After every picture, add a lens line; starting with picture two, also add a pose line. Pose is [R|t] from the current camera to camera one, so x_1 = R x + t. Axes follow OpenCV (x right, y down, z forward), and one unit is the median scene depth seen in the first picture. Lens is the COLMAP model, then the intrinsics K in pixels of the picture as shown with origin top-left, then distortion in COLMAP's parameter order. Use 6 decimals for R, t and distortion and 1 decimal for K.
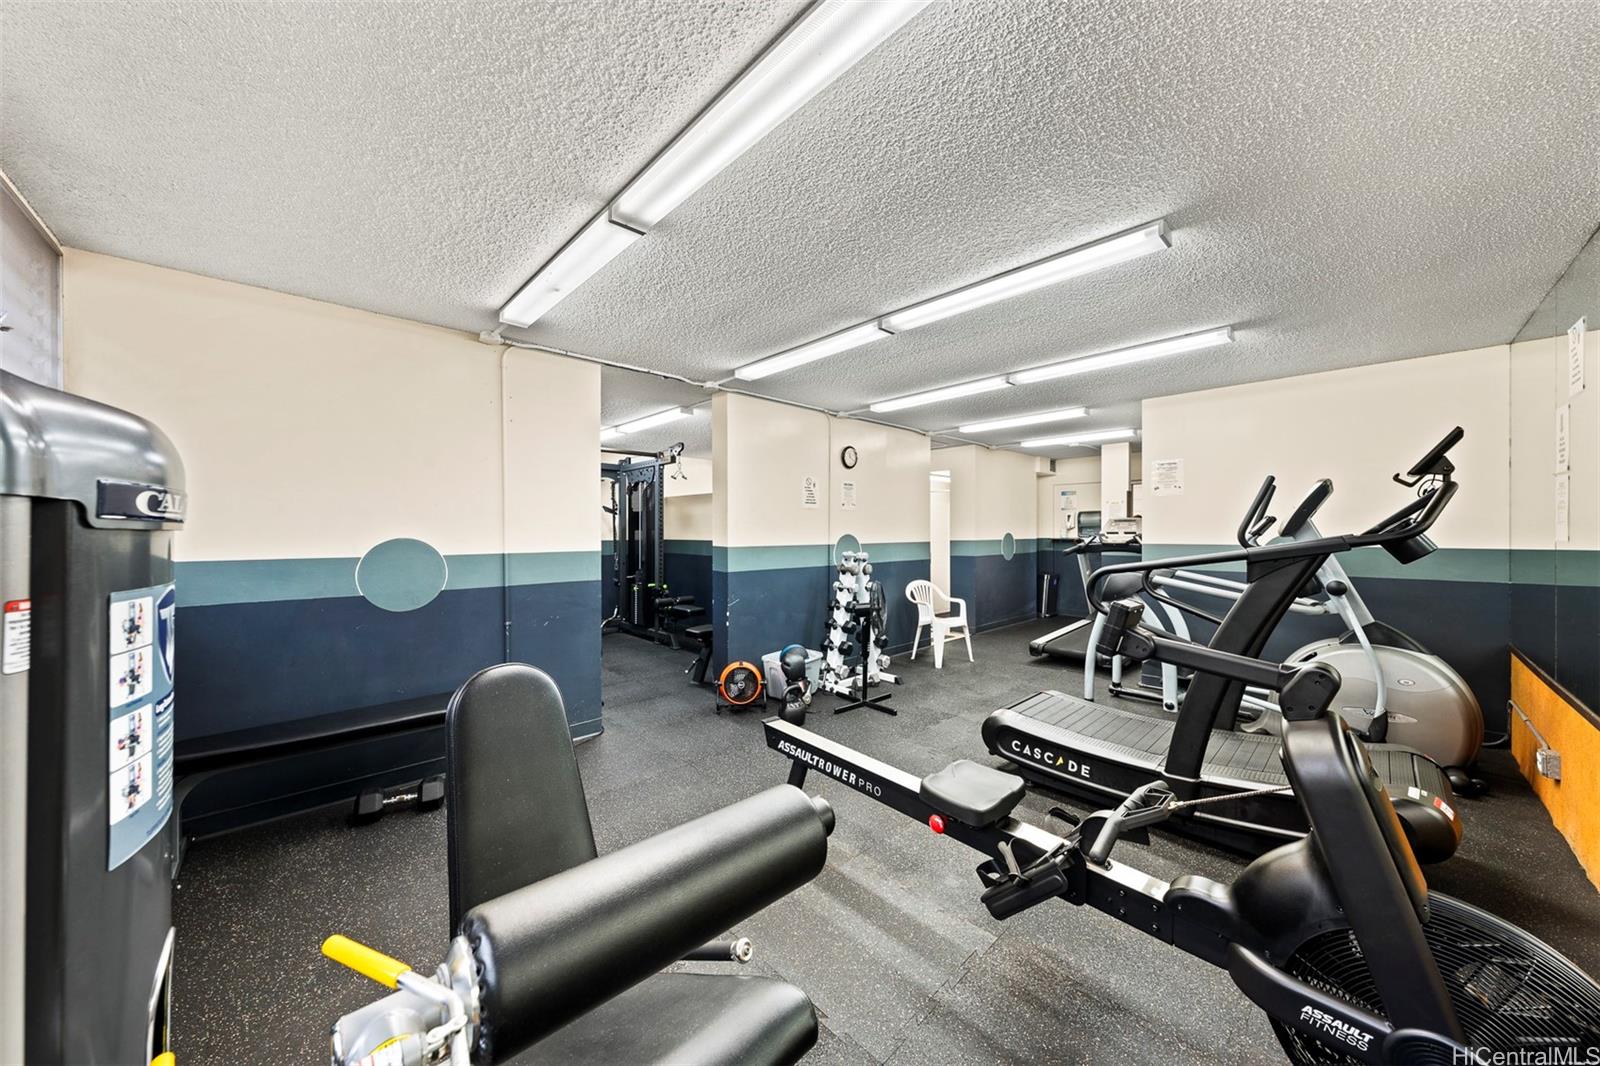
lens RADIAL K [[547.8, 0, 786.8], [0, 547.8, 530.9], [0, 0, 1]] dist [0.000214, 0.000017]
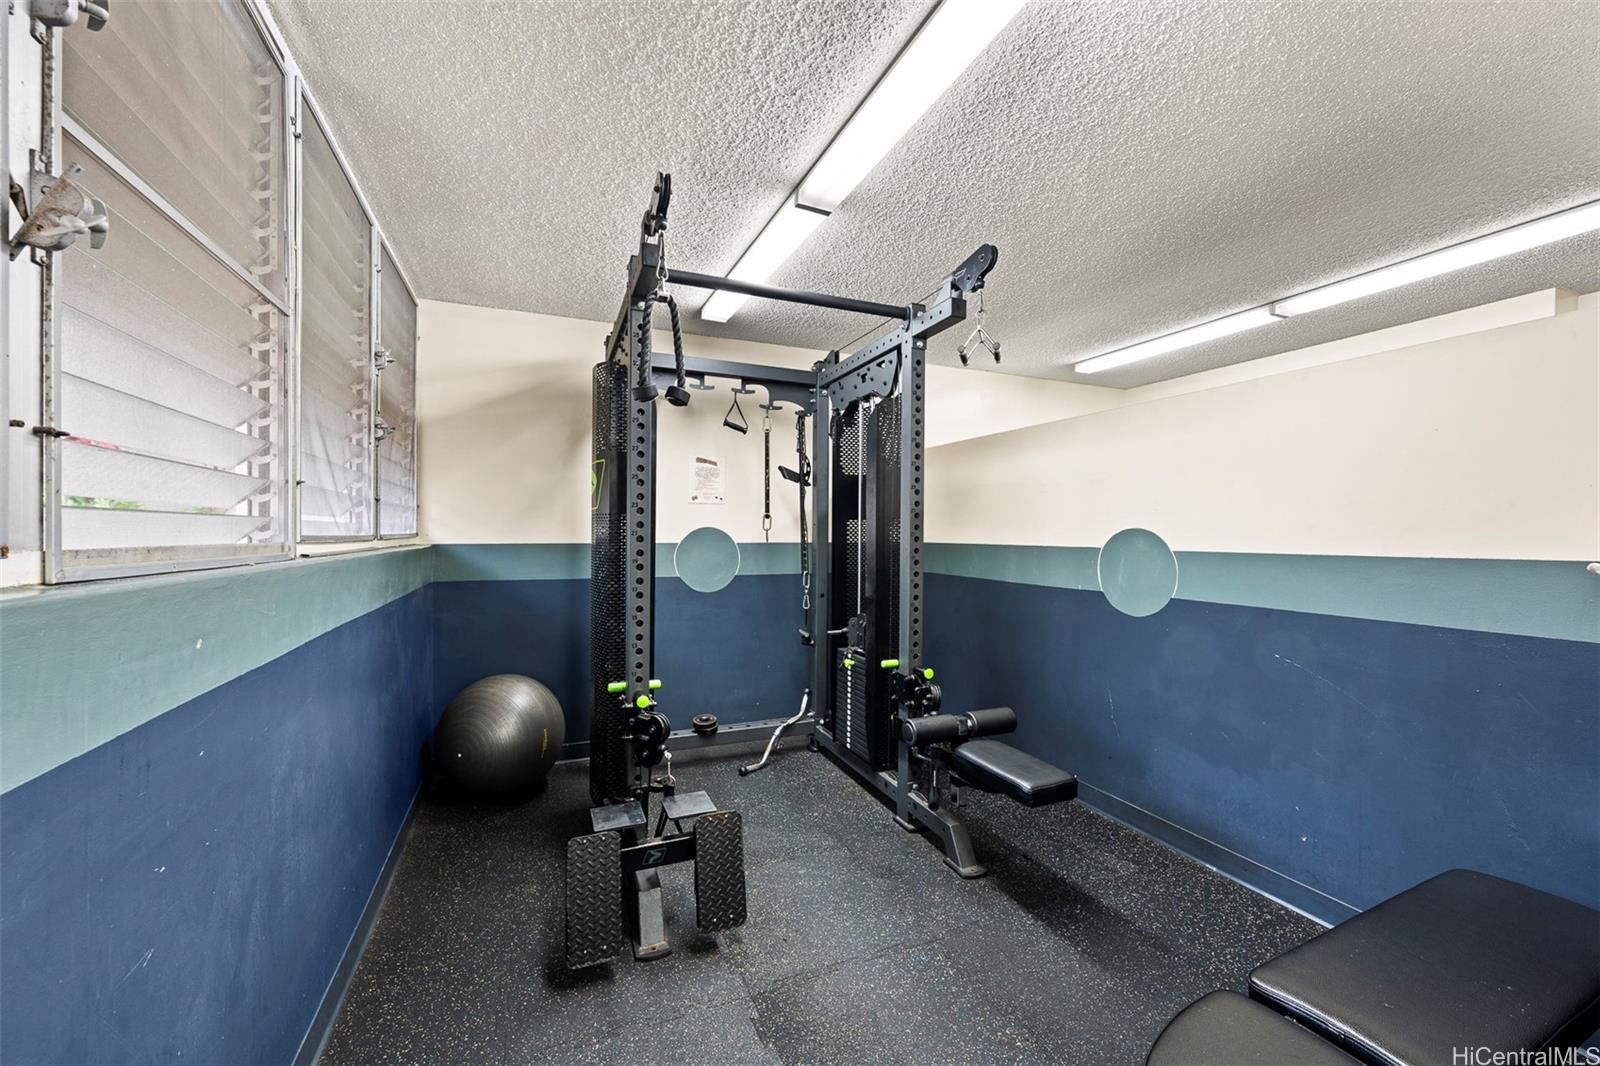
lens RADIAL K [[627.9, 0, 797.3], [0, 627.9, 533.8], [0, 0, 1]] dist [0.000151, 0.000001]
pose [[0.940784, 0.007235, -0.338931, -0.157716], [-0.005542, 0.999967, 0.005965, 0.007592], [0.338963, -0.003734, 0.940792, 0.559853]]
